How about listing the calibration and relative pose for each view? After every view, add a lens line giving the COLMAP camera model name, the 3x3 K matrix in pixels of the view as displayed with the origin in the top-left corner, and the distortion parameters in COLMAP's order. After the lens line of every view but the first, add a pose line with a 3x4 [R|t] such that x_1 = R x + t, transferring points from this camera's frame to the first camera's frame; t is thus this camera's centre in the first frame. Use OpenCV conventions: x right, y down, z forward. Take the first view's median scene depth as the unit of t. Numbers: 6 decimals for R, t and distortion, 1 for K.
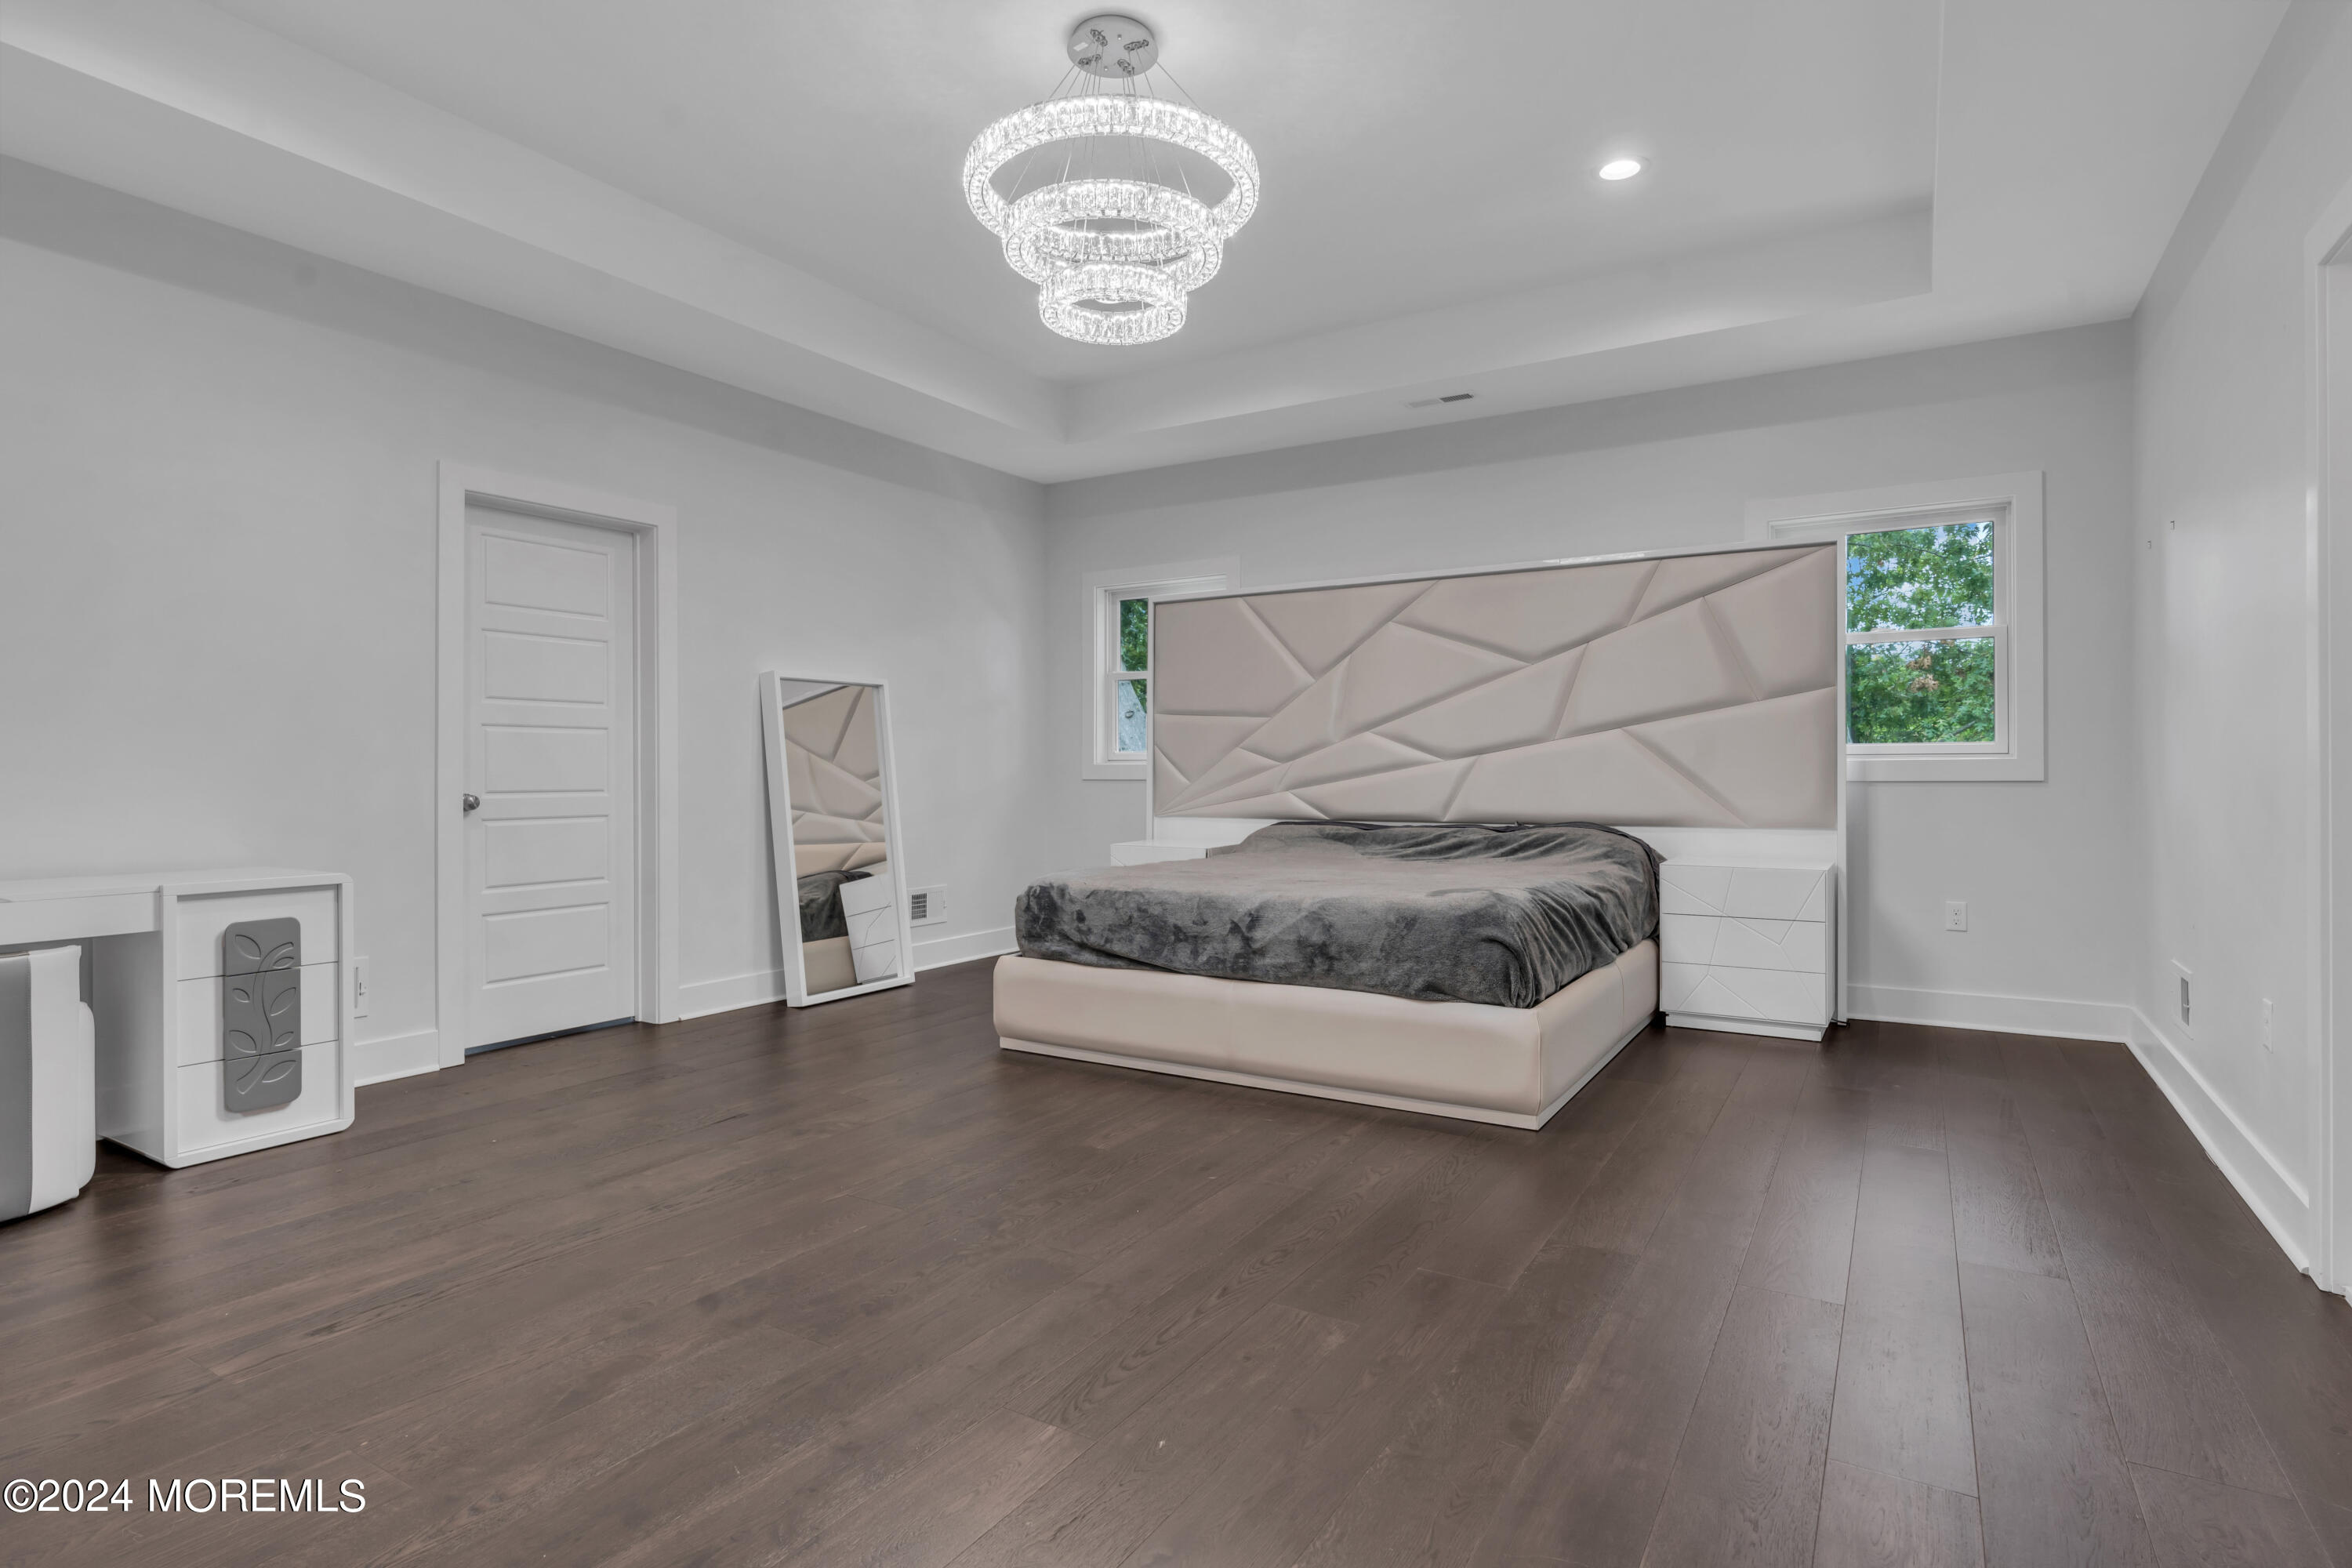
lens RADIAL K [[1200.7, 0, 1176.7], [0, 1200.7, 772.5], [0, 0, 1]] dist [0.001107, 0.000728]
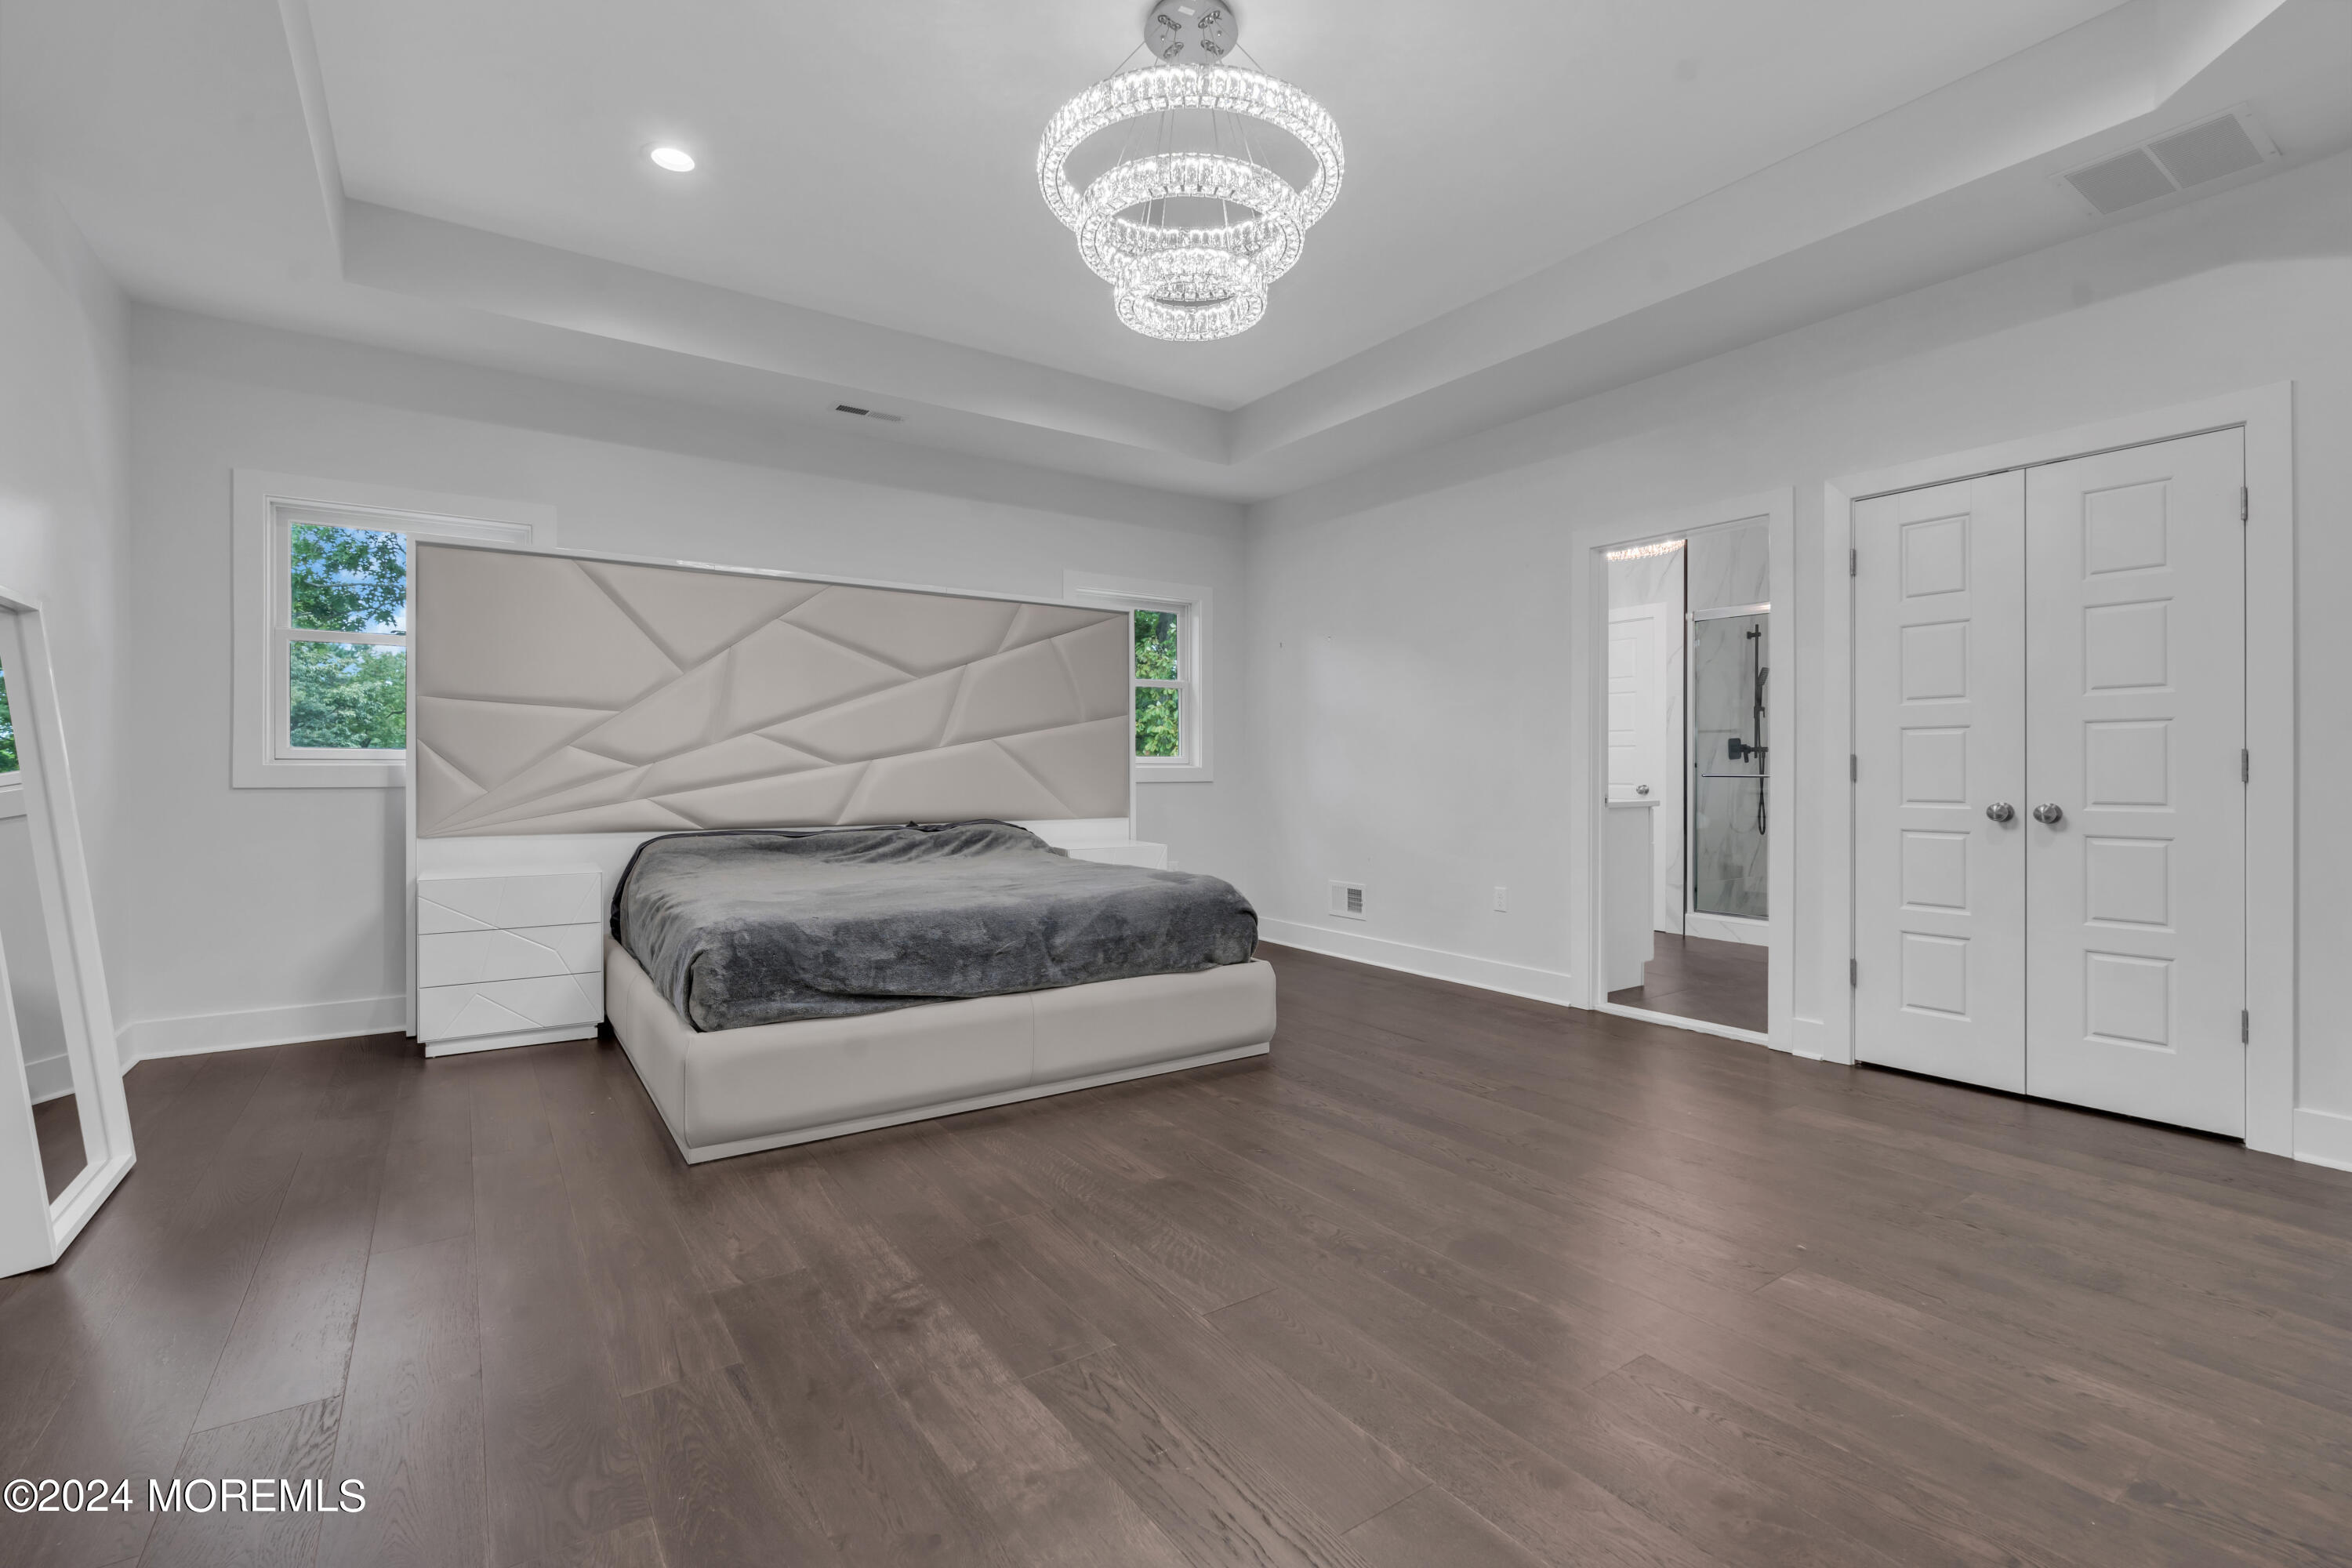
lens RADIAL K [[1048.2, 0, 1178.6], [0, 1048.2, 778.9], [0, 0, 1]] dist [-0.005940, 0.001772]
pose [[0.402374, -0.004430, 0.915465, -0.550365], [0.000263, 0.999989, 0.004723, -0.002611], [-0.915476, -0.001660, 0.402370, 0.446342]]
